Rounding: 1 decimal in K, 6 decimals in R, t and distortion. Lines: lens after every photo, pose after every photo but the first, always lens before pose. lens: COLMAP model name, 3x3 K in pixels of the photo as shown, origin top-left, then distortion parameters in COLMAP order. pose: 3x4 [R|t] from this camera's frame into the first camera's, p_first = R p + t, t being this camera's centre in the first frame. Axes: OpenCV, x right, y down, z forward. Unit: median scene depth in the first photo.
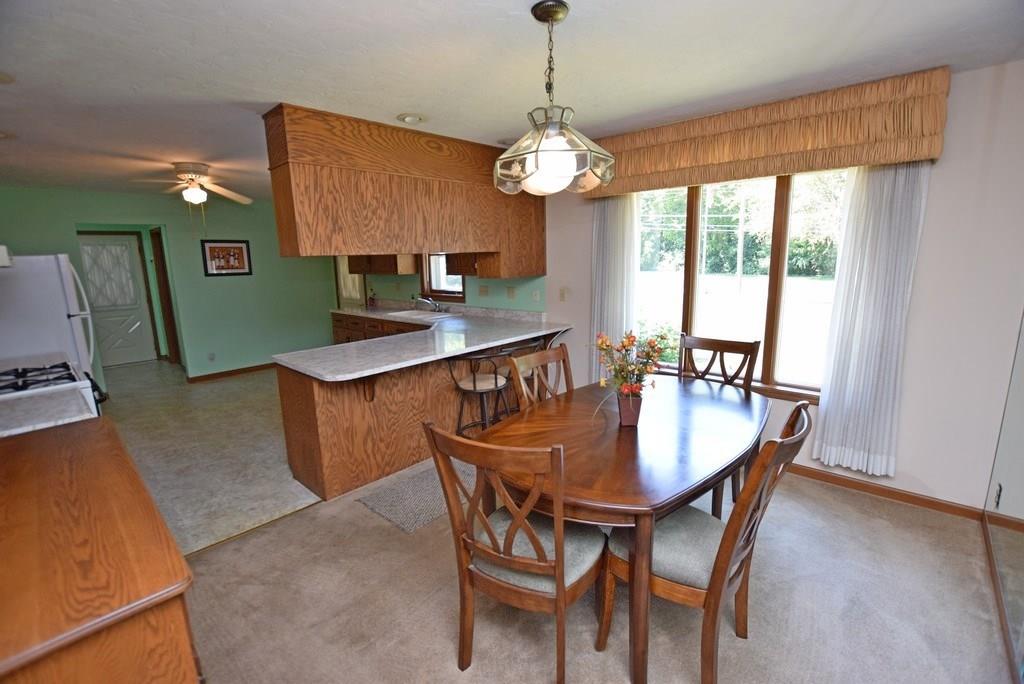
lens RADIAL K [[451.2, 0, 514.9], [0, 451.2, 341.2], [0, 0, 1]] dist [-0.030533, 0.002482]
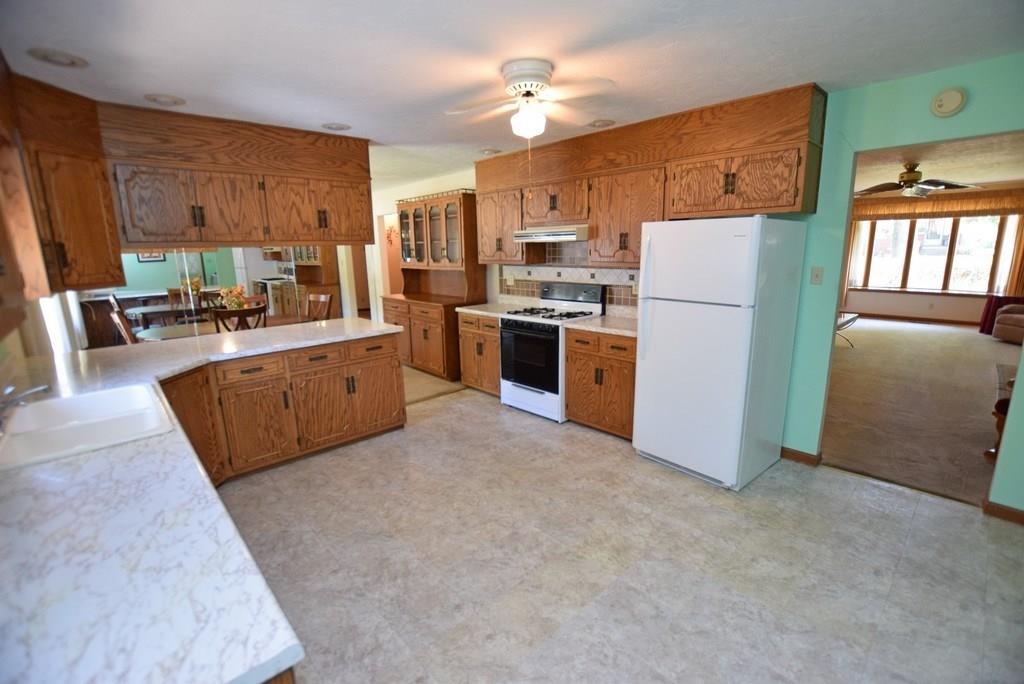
lens RADIAL K [[451.2, 0, 516.8], [0, 451.2, 342.7], [0, 0, 1]] dist [-0.030533, 0.002482]
pose [[-0.996103, 0.029800, 0.083016, -0.736962], [0.059454, 0.922085, 0.382393, -0.285443], [-0.065153, 0.385839, -0.920263, 1.632853]]
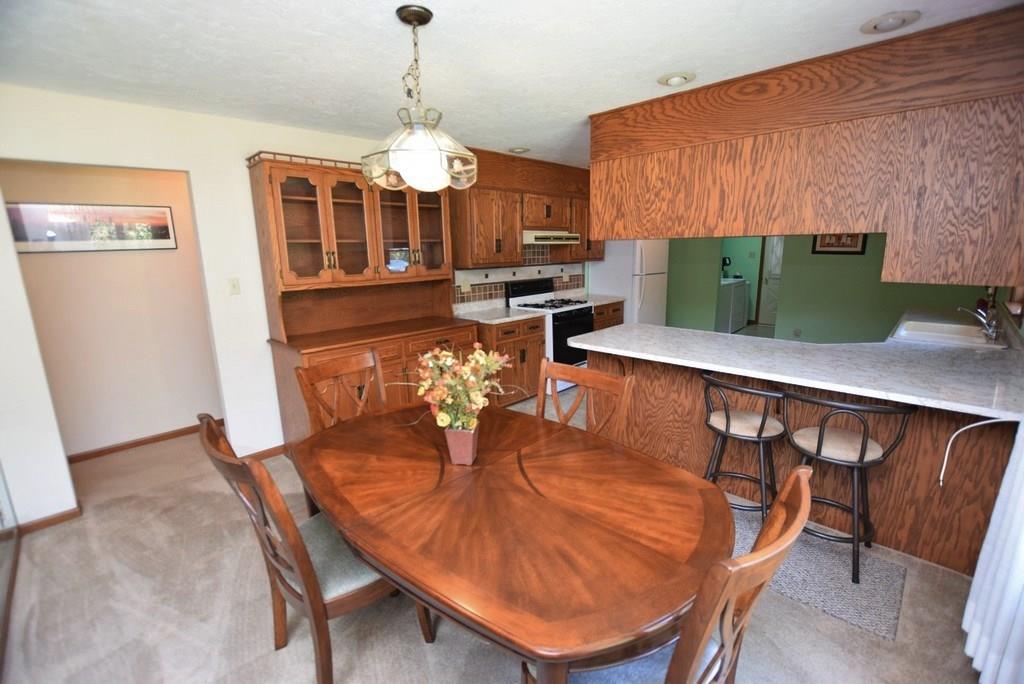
lens RADIAL K [[451.2, 0, 516.4], [0, 451.2, 341.3], [0, 0, 1]] dist [-0.030533, 0.002482]
pose [[-0.030603, 0.228439, -0.973077, 0.510149], [-0.165106, 0.959004, 0.230327, -0.114651], [0.985801, 0.167710, 0.008368, 0.546368]]
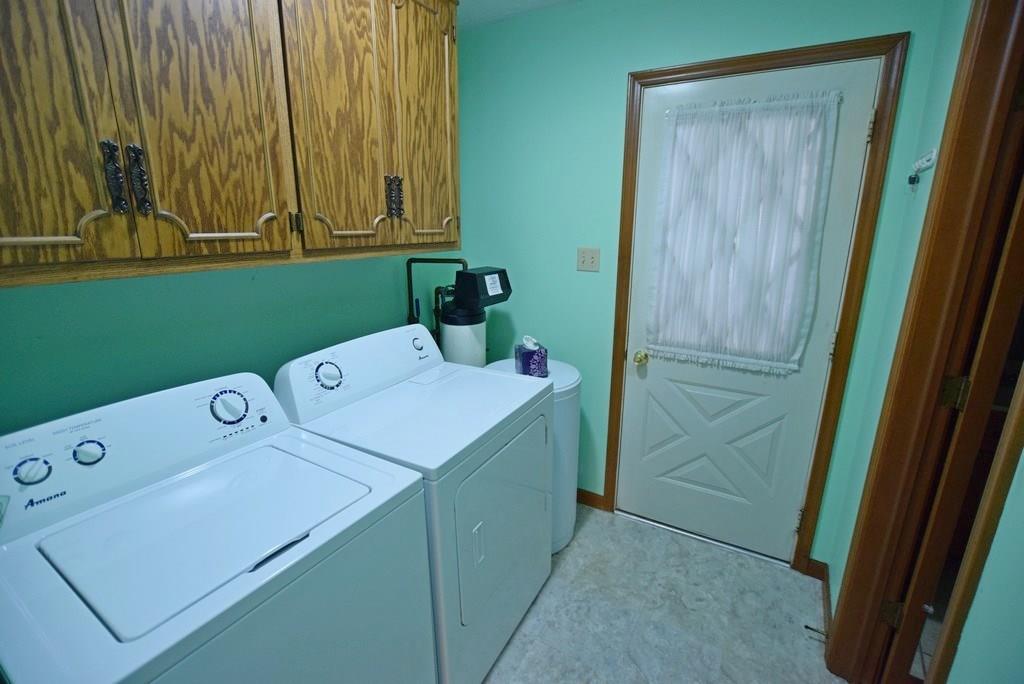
lens RADIAL K [[451.2, 0, 514.7], [0, 451.2, 341.1], [0, 0, 1]] dist [-0.030533, 0.002482]
pose [[0.199465, 0.269351, -0.942159, -1.150381], [-0.185567, 0.954465, 0.233582, -0.219831], [0.962174, 0.128242, 0.240365, 1.390156]]
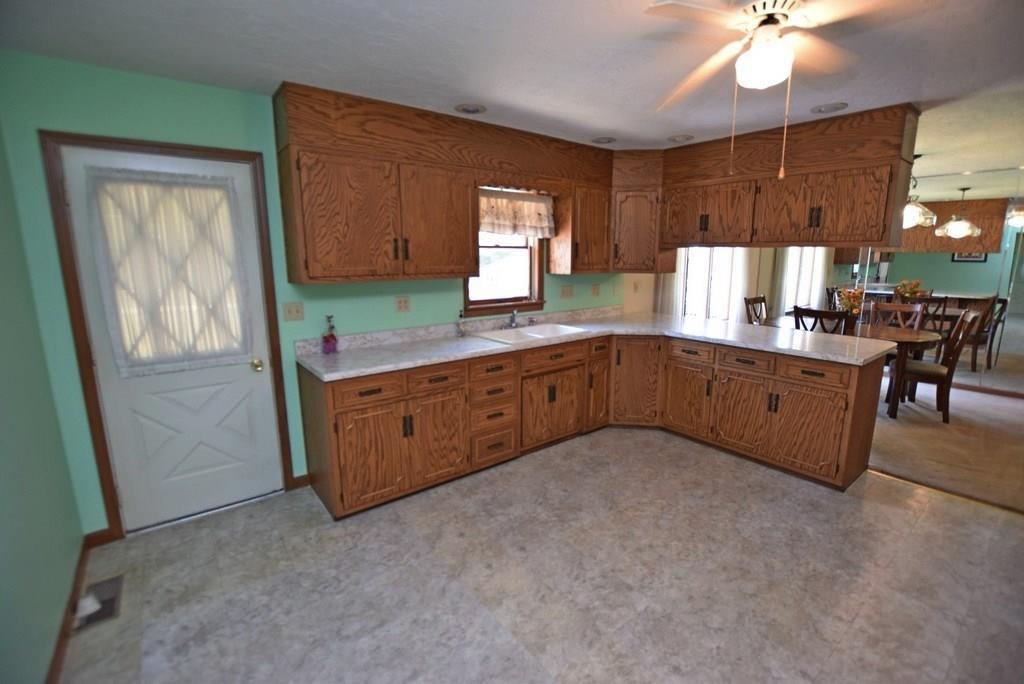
lens RADIAL K [[451.2, 0, 514.4], [0, 451.2, 343.7], [0, 0, 1]] dist [-0.030533, 0.002482]
pose [[0.163394, -0.165032, 0.972660, -1.154777], [0.181398, 0.974126, 0.134808, -0.182920], [-0.969741, 0.154411, 0.189103, 1.159149]]
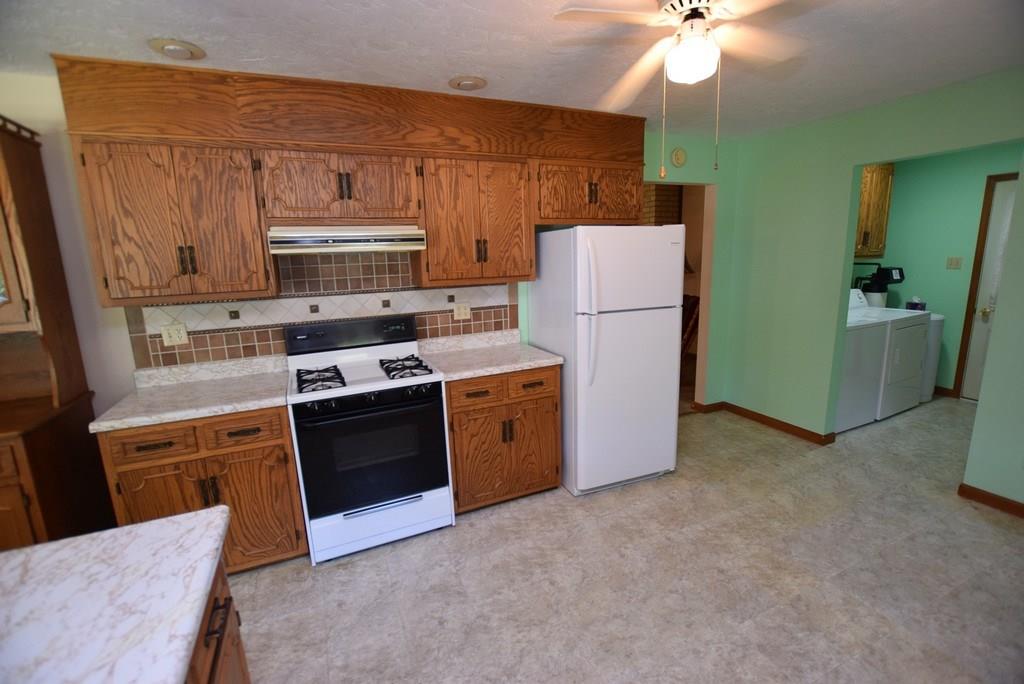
lens RADIAL K [[451.2, 0, 513.9], [0, 451.2, 342.9], [0, 0, 1]] dist [-0.030533, 0.002482]
pose [[-0.392962, 0.215372, -0.893977, -0.262559], [-0.128704, 0.949734, 0.285379, -0.185409], [0.910503, 0.227202, -0.345490, 1.033211]]
